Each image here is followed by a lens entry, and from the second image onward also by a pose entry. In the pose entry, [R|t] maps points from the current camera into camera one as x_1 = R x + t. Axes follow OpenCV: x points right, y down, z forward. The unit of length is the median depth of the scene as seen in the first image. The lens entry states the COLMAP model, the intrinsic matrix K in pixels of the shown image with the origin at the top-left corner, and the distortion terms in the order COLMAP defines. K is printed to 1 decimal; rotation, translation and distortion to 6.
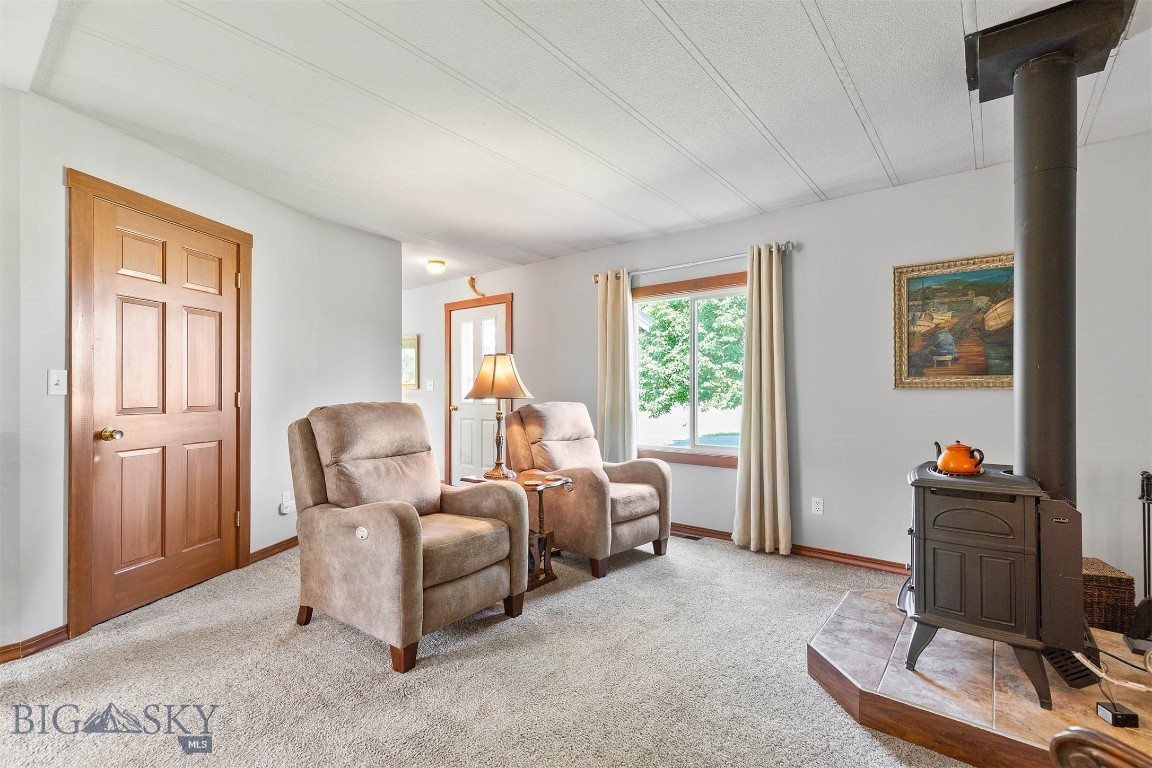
lens RADIAL K [[522.8, 0, 567.0], [0, 522.8, 391.6], [0, 0, 1]] dist [0.007511, 0.000101]
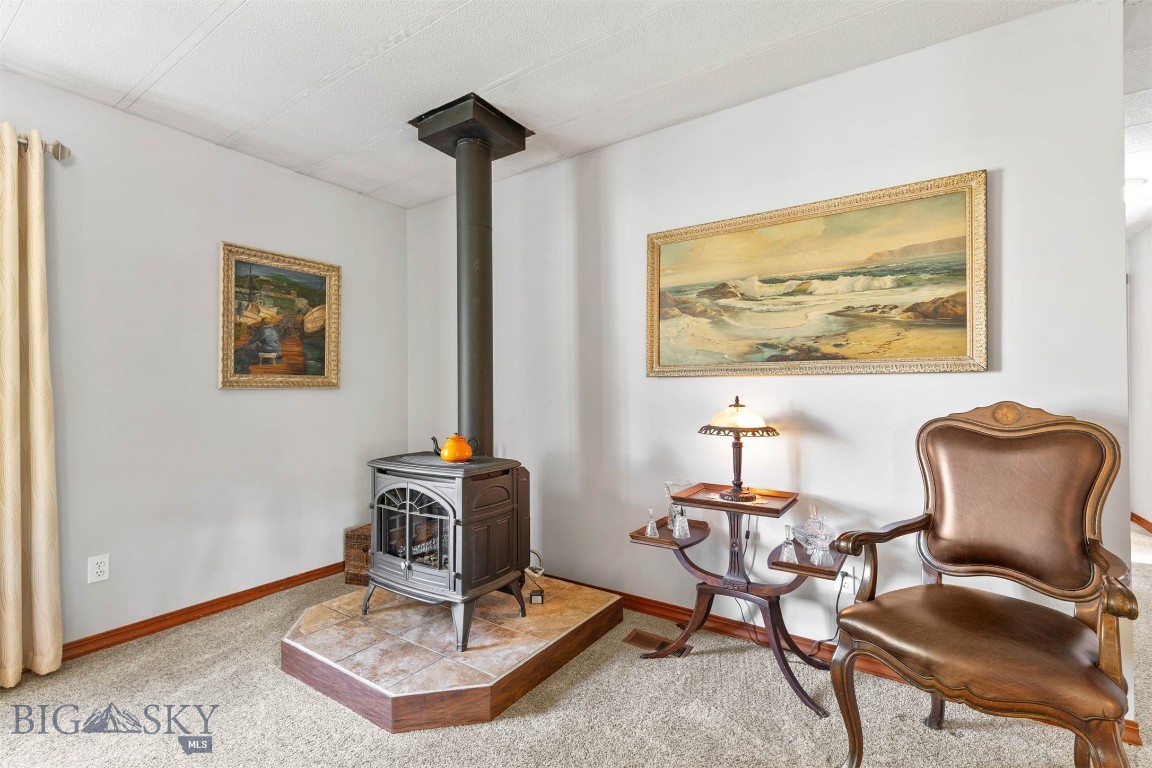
lens RADIAL K [[522.8, 0, 584.3], [0, 522.8, 382.2], [0, 0, 1]] dist [0.007511, 0.000101]
pose [[-0.103859, 0.009590, 0.994546, -0.275097], [0.003889, 0.999950, -0.009236, -0.005144], [-0.994584, 0.002909, -0.103891, 0.539366]]
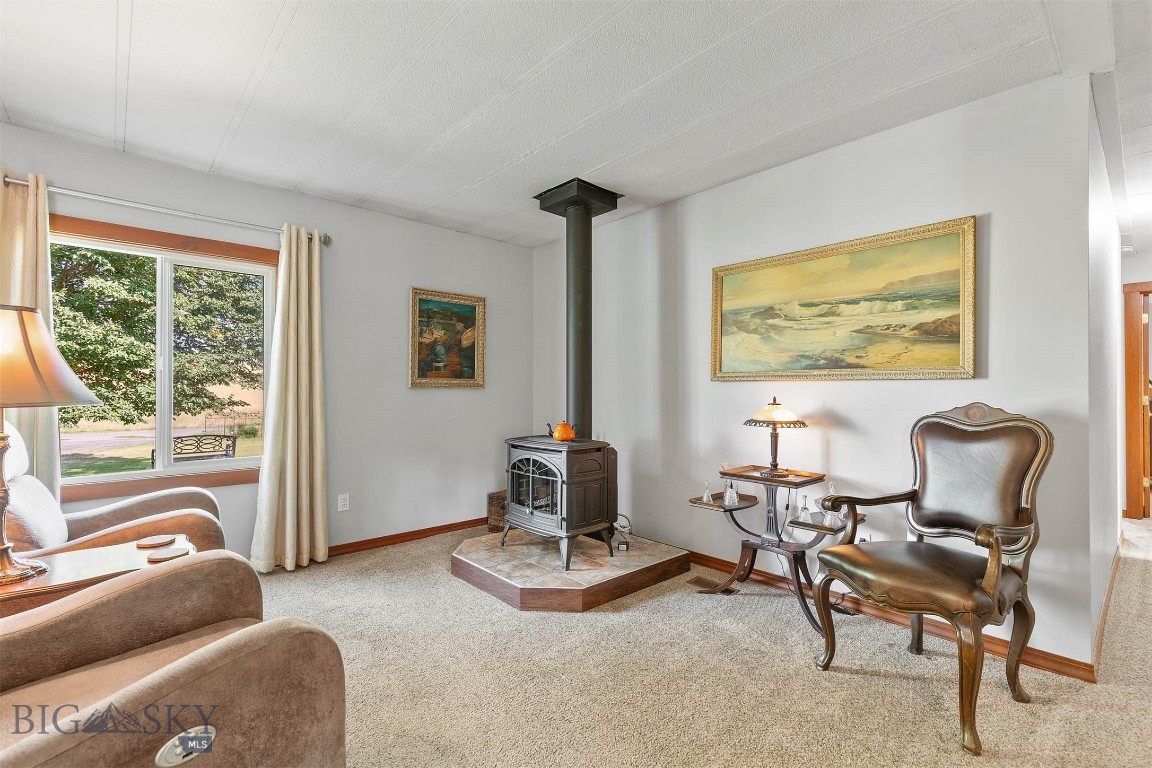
lens RADIAL K [[522.8, 0, 585.5], [0, 522.8, 386.1], [0, 0, 1]] dist [0.007511, 0.000101]
pose [[0.128296, 0.003027, 0.991731, -0.545106], [-0.002798, 0.999992, -0.002690, -0.007252], [-0.991732, -0.002430, 0.128304, 0.467251]]
